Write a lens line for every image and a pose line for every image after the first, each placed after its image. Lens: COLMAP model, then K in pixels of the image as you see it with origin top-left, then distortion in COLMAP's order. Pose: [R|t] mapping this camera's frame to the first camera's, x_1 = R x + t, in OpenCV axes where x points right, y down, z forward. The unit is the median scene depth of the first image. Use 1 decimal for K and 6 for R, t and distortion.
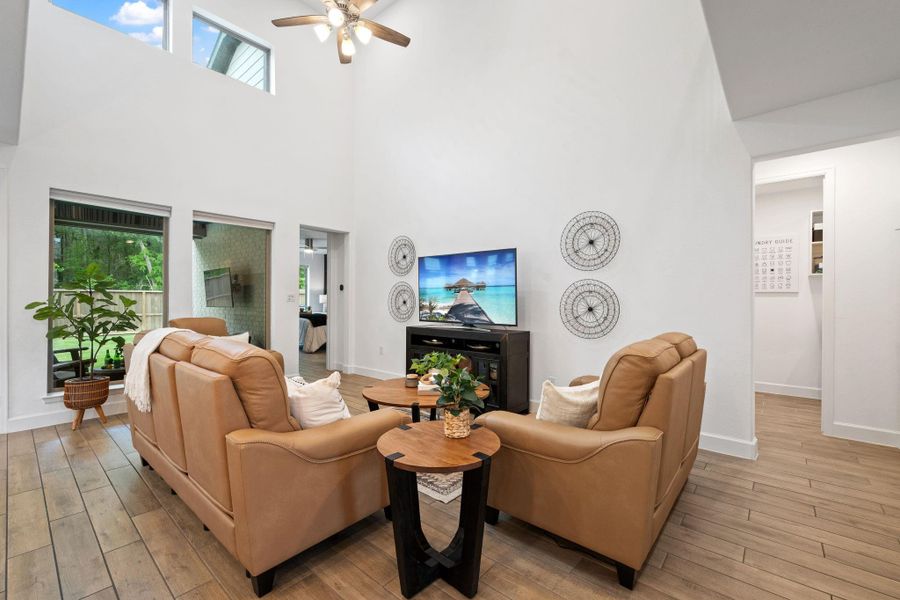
lens RADIAL K [[377.7, 0, 457.3], [0, 377.7, 299.6], [0, 0, 1]] dist [0.002710, -0.000124]
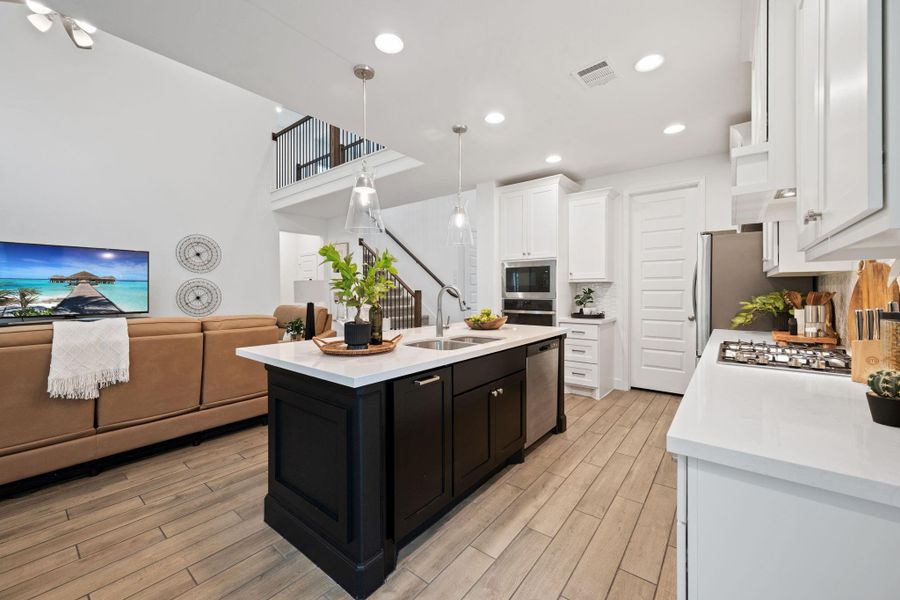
lens RADIAL K [[362.0, 0, 451.1], [0, 362.0, 292.7], [0, 0, 1]] dist [-0.002245, -0.000258]
pose [[-0.042348, -0.006221, 0.999084, -1.149832], [0.004523, 0.999969, 0.006419, -0.000082], [-0.999093, 0.004790, -0.042319, 0.030486]]
